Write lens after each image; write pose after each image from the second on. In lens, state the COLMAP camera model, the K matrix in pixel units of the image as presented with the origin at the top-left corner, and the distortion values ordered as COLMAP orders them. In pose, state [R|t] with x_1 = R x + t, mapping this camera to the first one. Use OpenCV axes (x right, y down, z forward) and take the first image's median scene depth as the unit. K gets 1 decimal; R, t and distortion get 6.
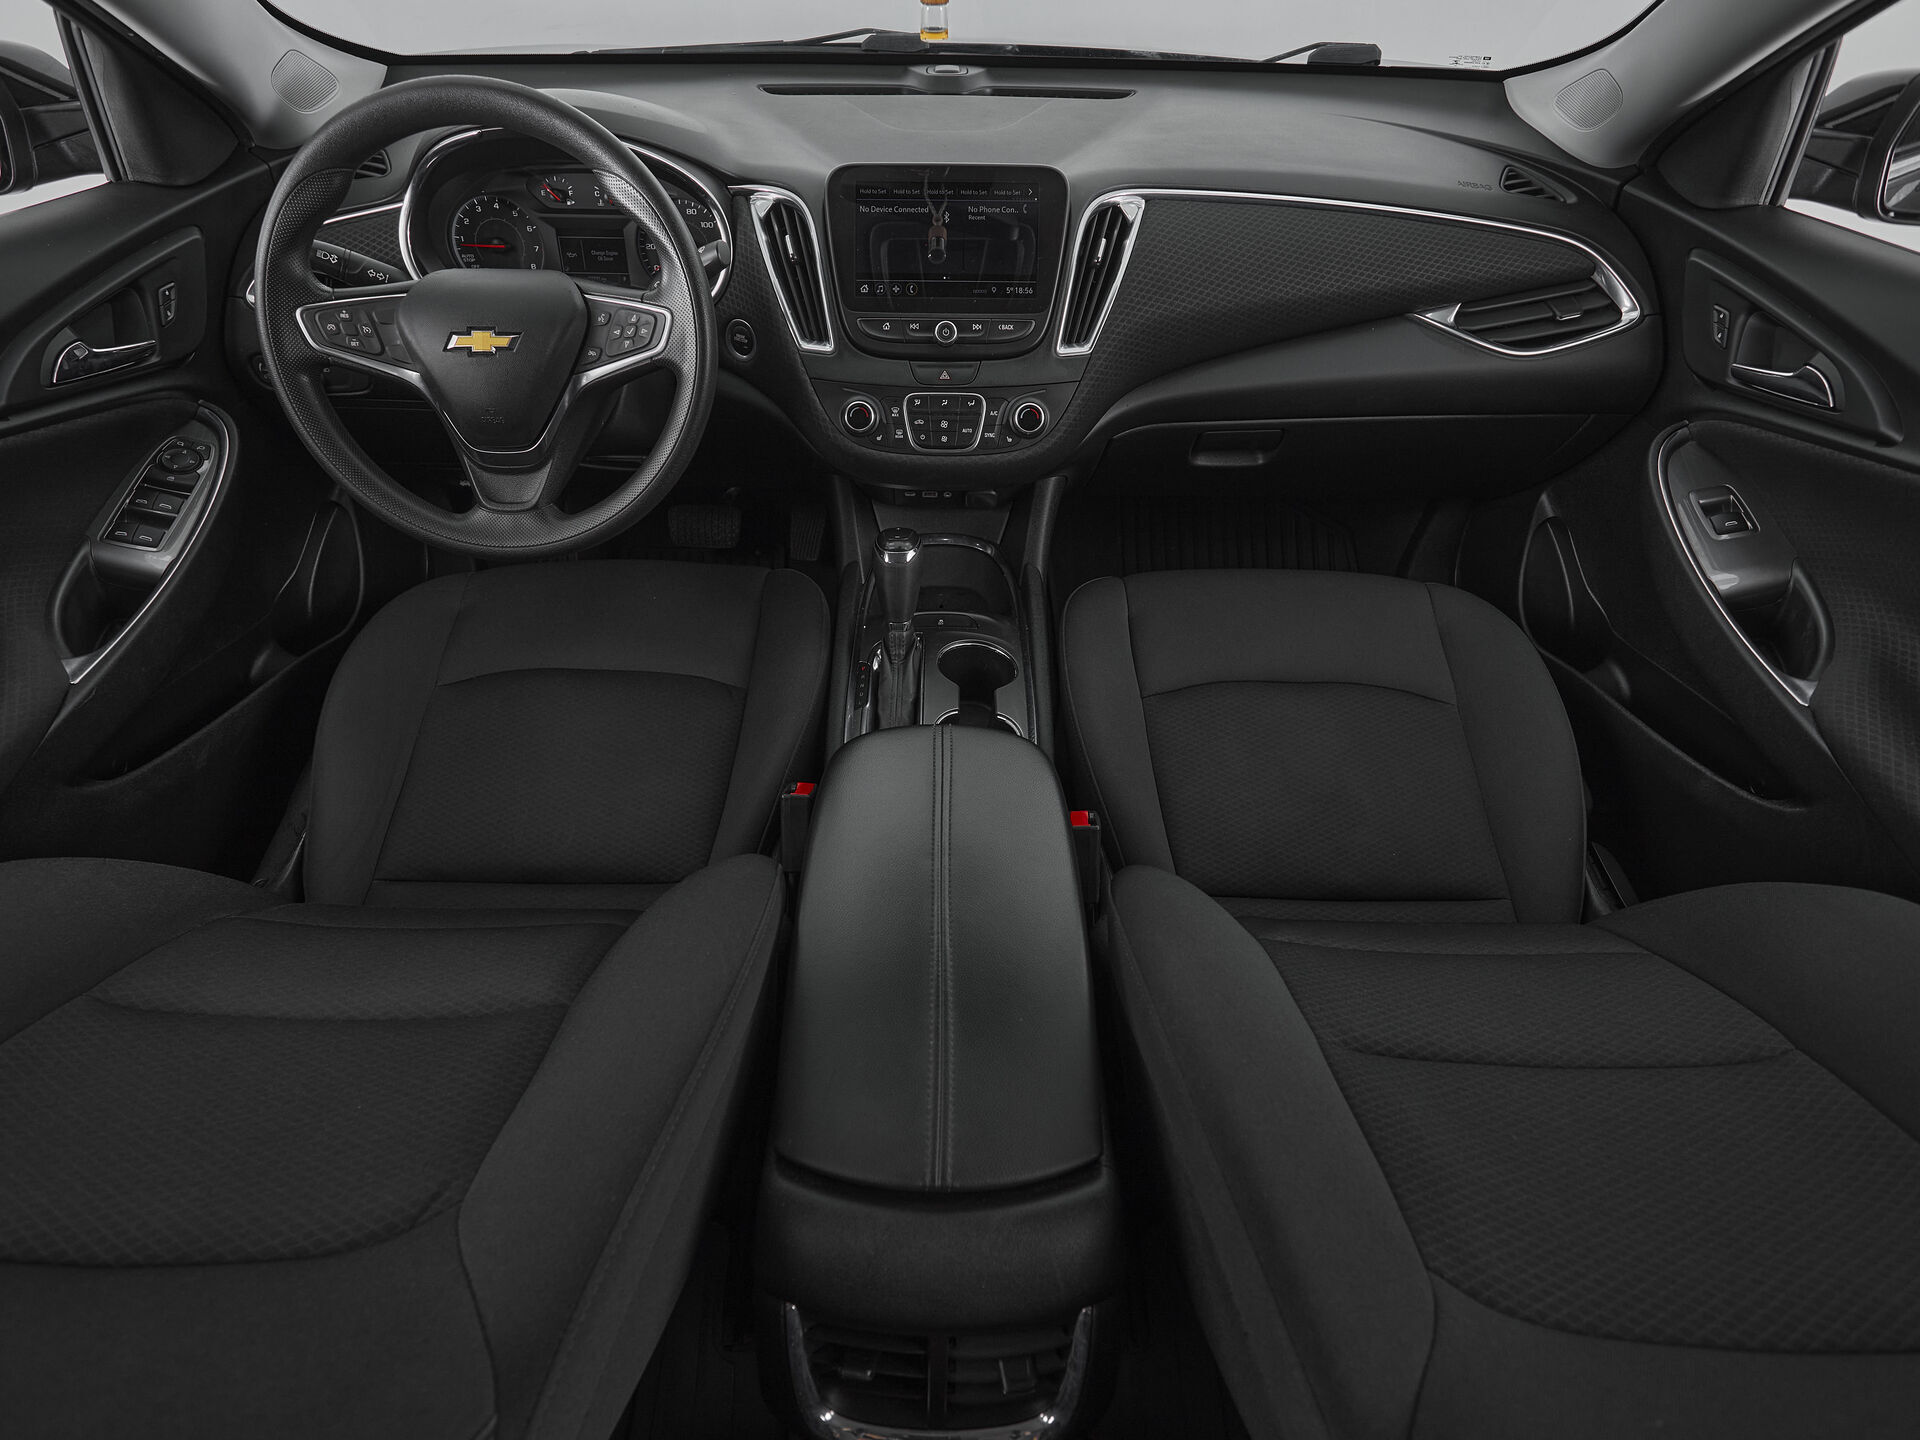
lens RADIAL K [[1025.2, 0, 936.2], [0, 1025.2, 718.9], [0, 0, 1]] dist [-0.002825, -0.001583]
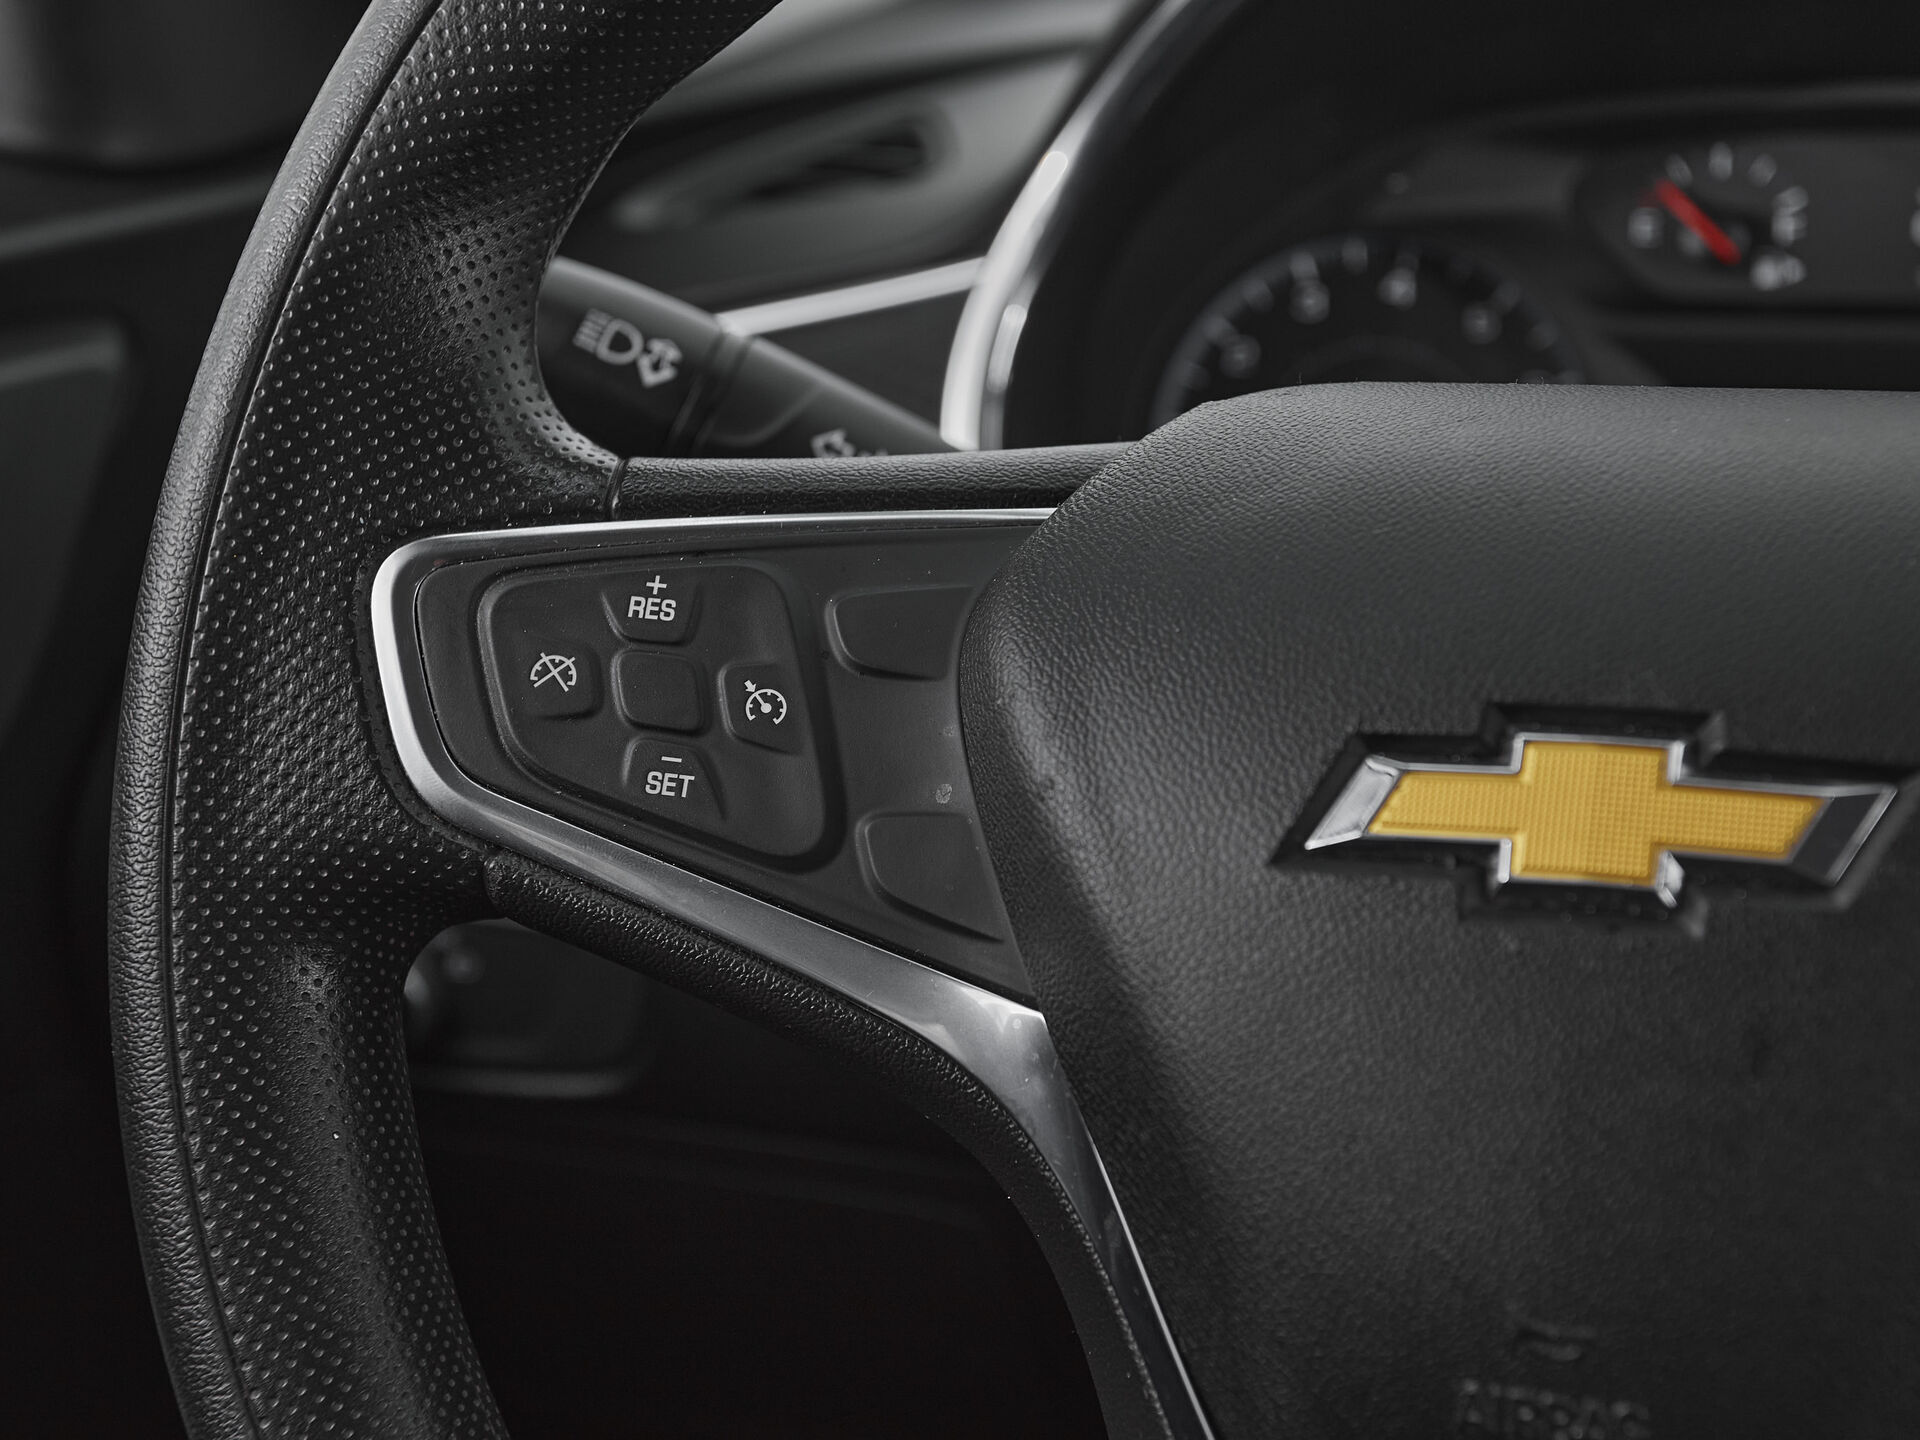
lens RADIAL K [[2938.8, 0, 965.1], [0, 2938.8, 740.5], [0, 0, 1]] dist [-0.001105, 0.000000]
pose [[0.936304, 0.049685, -0.347657, -0.324907], [-0.196004, 0.895348, -0.399918, -0.180235], [0.291404, 0.442587, 0.848057, 0.554606]]
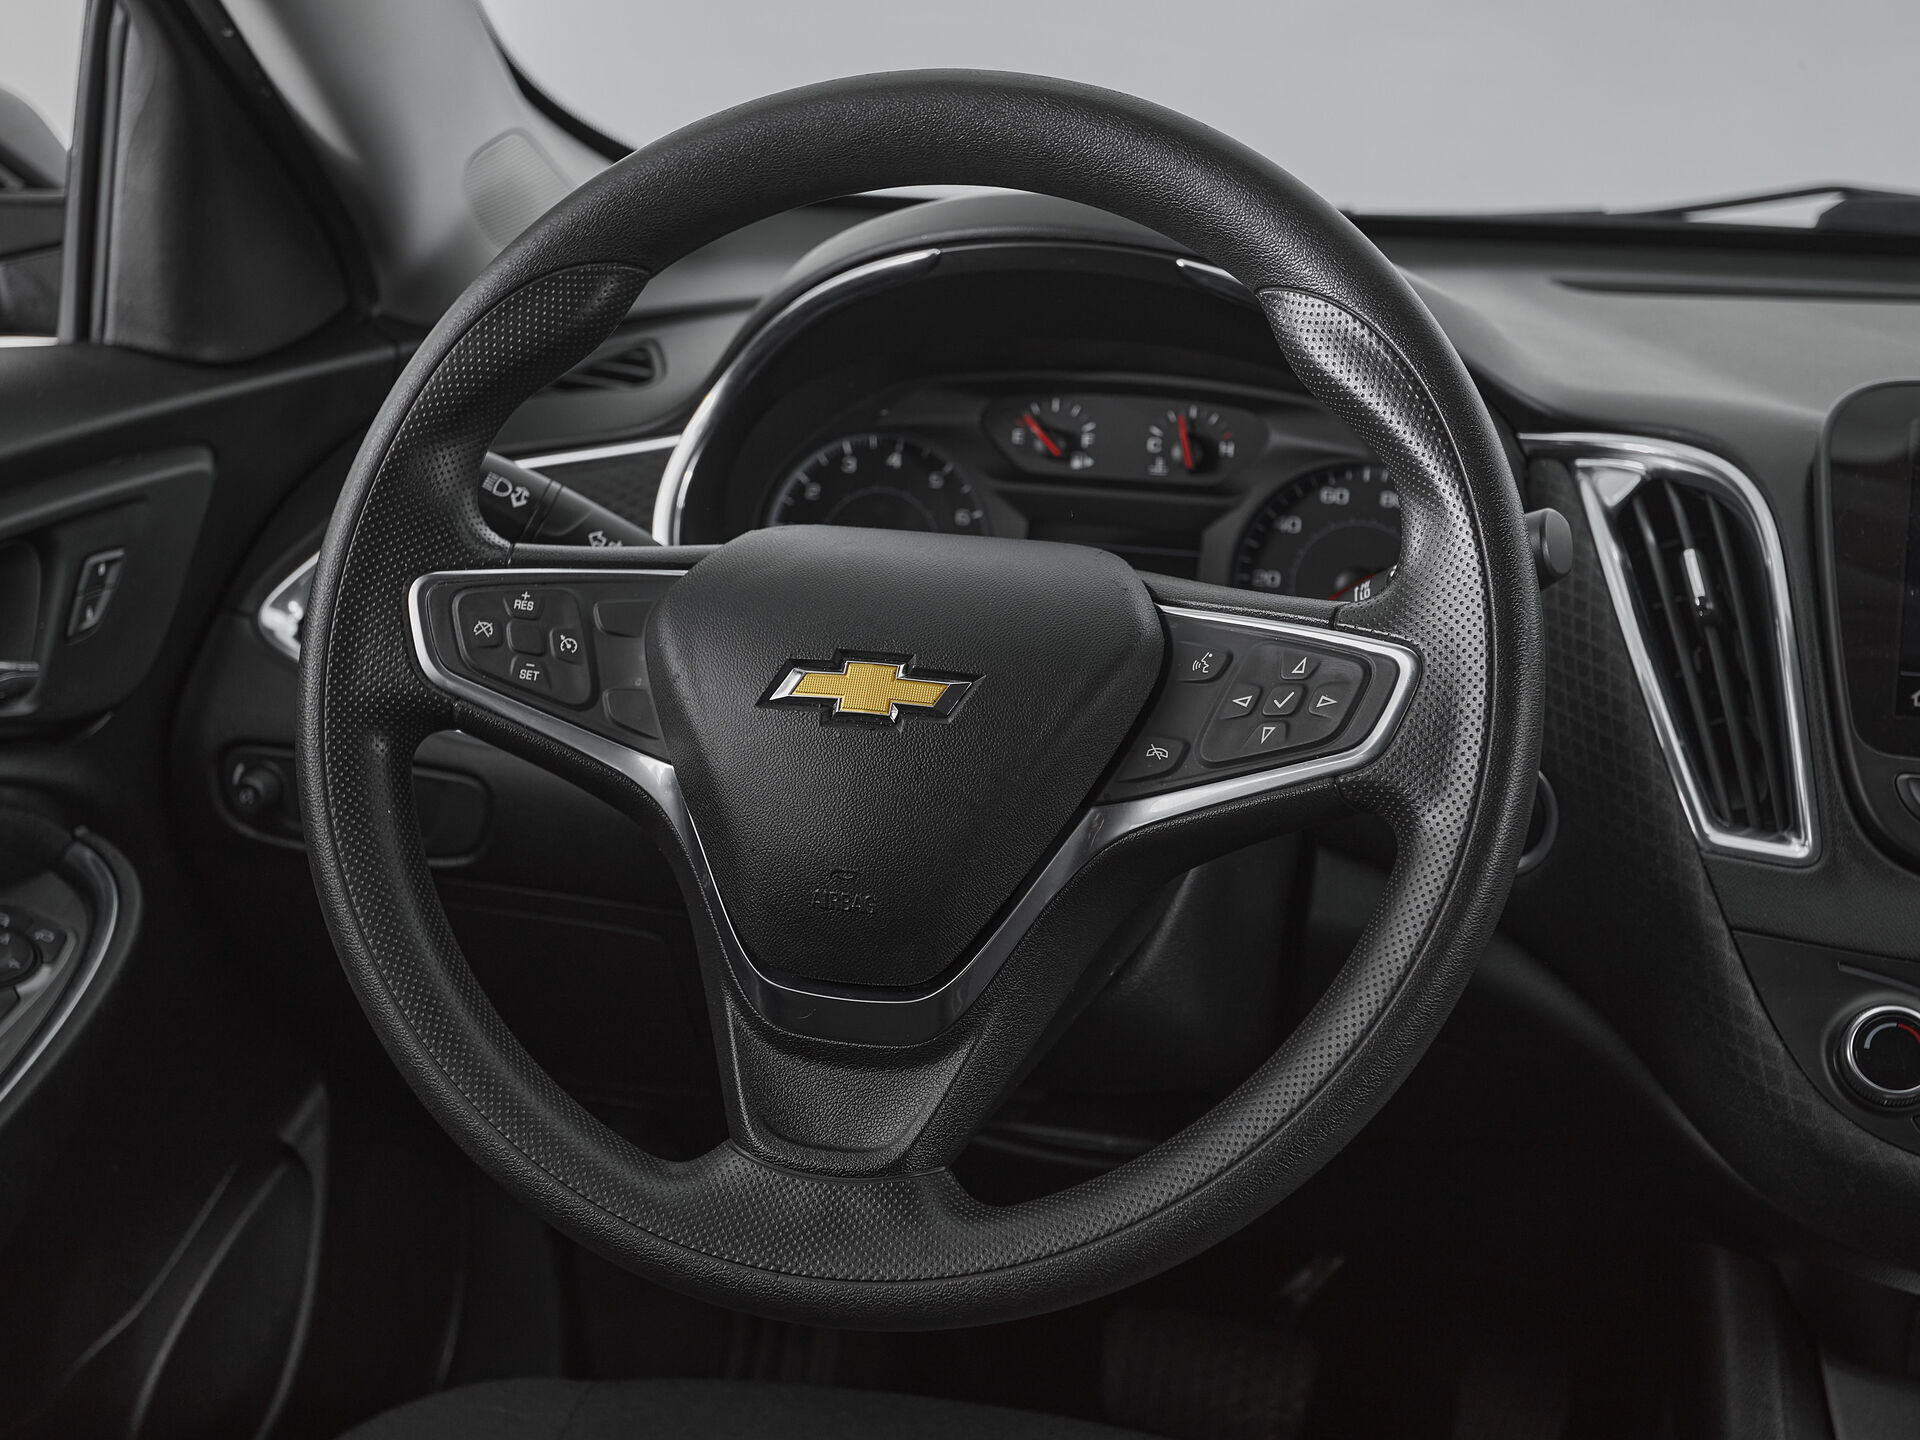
lens RADIAL K [[2657.4, 0, 893.1], [0, 2657.4, 744.2], [0, 0, 1]] dist [0.002644, 0.000000]
pose [[0.957504, 0.079481, -0.277253, -0.149524], [-0.195899, 0.884742, -0.422912, 0.028669], [0.211684, 0.459254, 0.862714, 0.182877]]
